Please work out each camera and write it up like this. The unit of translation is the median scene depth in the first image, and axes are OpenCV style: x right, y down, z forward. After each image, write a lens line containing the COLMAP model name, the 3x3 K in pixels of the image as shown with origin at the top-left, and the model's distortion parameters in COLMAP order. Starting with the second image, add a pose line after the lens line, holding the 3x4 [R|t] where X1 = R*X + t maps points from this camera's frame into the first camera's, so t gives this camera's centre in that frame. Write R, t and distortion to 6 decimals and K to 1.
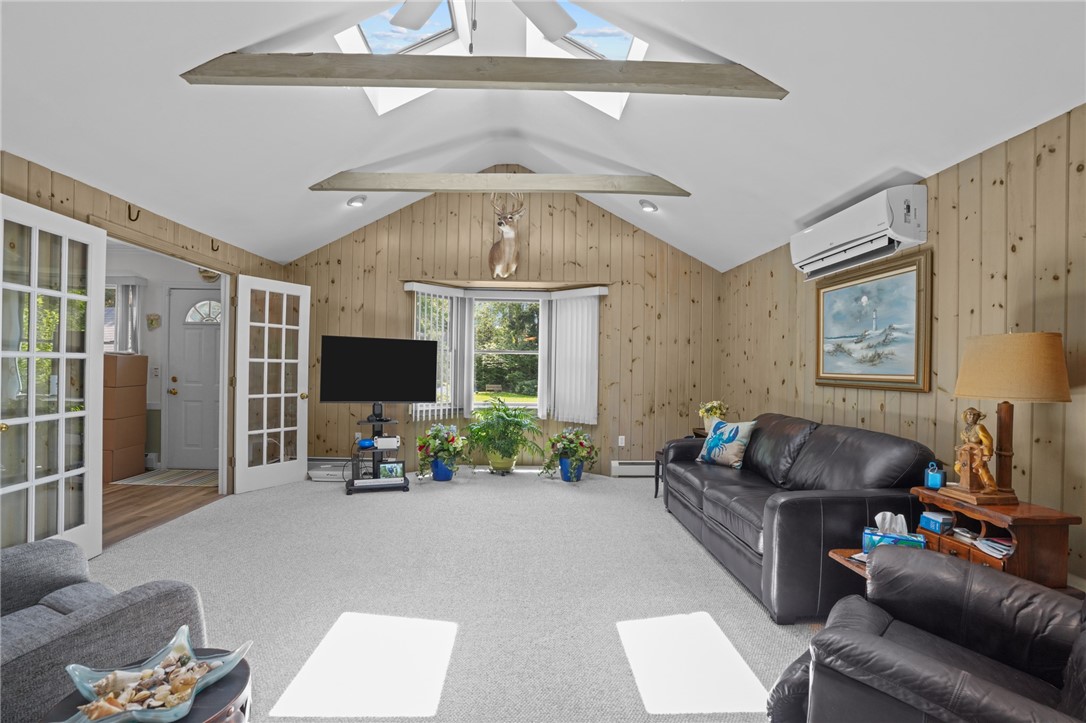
lens RADIAL K [[493.1, 0, 556.0], [0, 493.1, 364.2], [0, 0, 1]] dist [-0.007088, 0.002364]
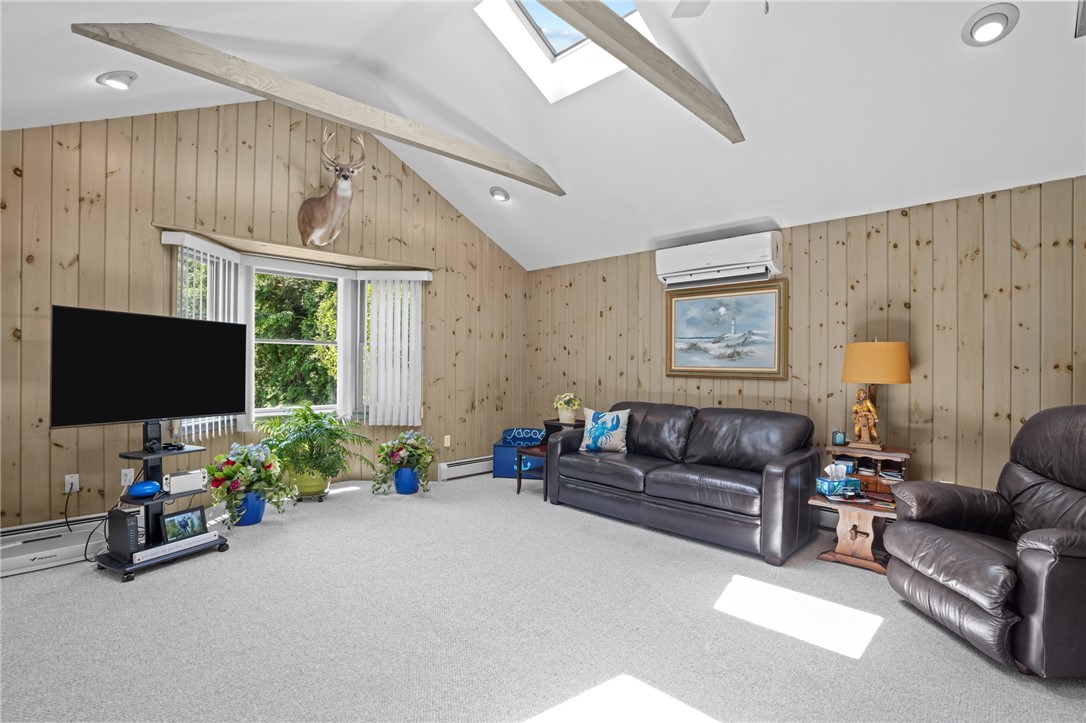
lens RADIAL K [[493.1, 0, 550.3], [0, 493.1, 356.4], [0, 0, 1]] dist [-0.007088, 0.002364]
pose [[0.756494, 0.003353, 0.653992, -0.394287], [-0.004775, 0.999989, 0.000397, -0.004777], [-0.653983, -0.003423, 0.756502, 0.211433]]
